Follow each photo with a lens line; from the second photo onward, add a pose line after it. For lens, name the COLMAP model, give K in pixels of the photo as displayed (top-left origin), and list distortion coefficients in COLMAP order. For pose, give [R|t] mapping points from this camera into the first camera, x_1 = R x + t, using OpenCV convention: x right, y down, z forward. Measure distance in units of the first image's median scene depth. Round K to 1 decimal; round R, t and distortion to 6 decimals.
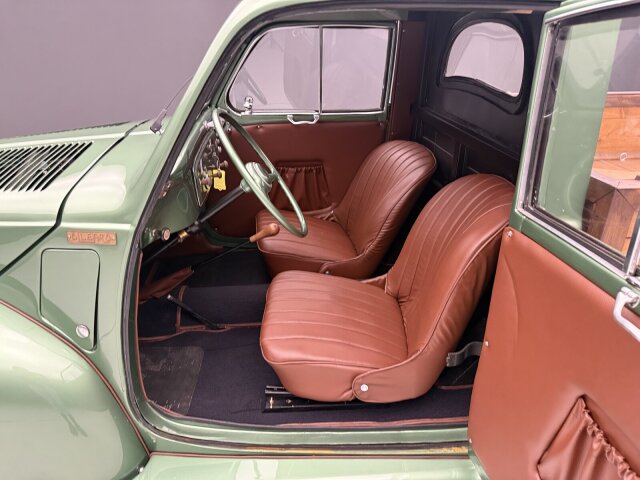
lens RADIAL K [[452.3, 0, 313.3], [0, 452.3, 240.3], [0, 0, 1]] dist [0.022834, -0.024215]
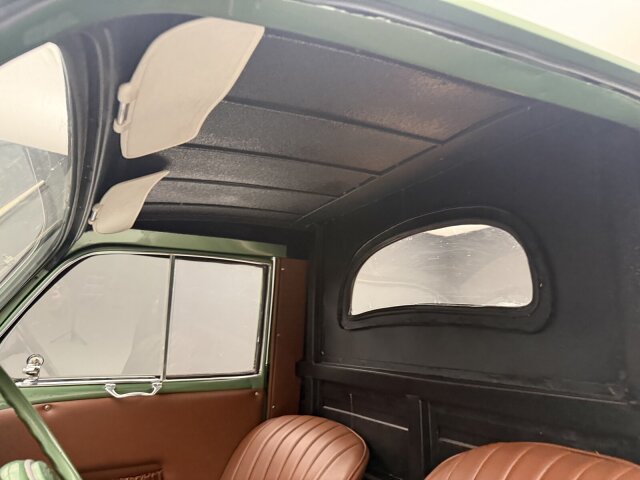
lens RADIAL K [[452.3, 0, 315.5], [0, 452.3, 239.6], [0, 0, 1]] dist [0.022834, -0.024215]
pose [[0.920489, 0.083970, 0.381639, -0.047287], [0.162203, 0.806424, -0.568656, -0.045177], [-0.355513, 0.585345, 0.728685, 0.356183]]
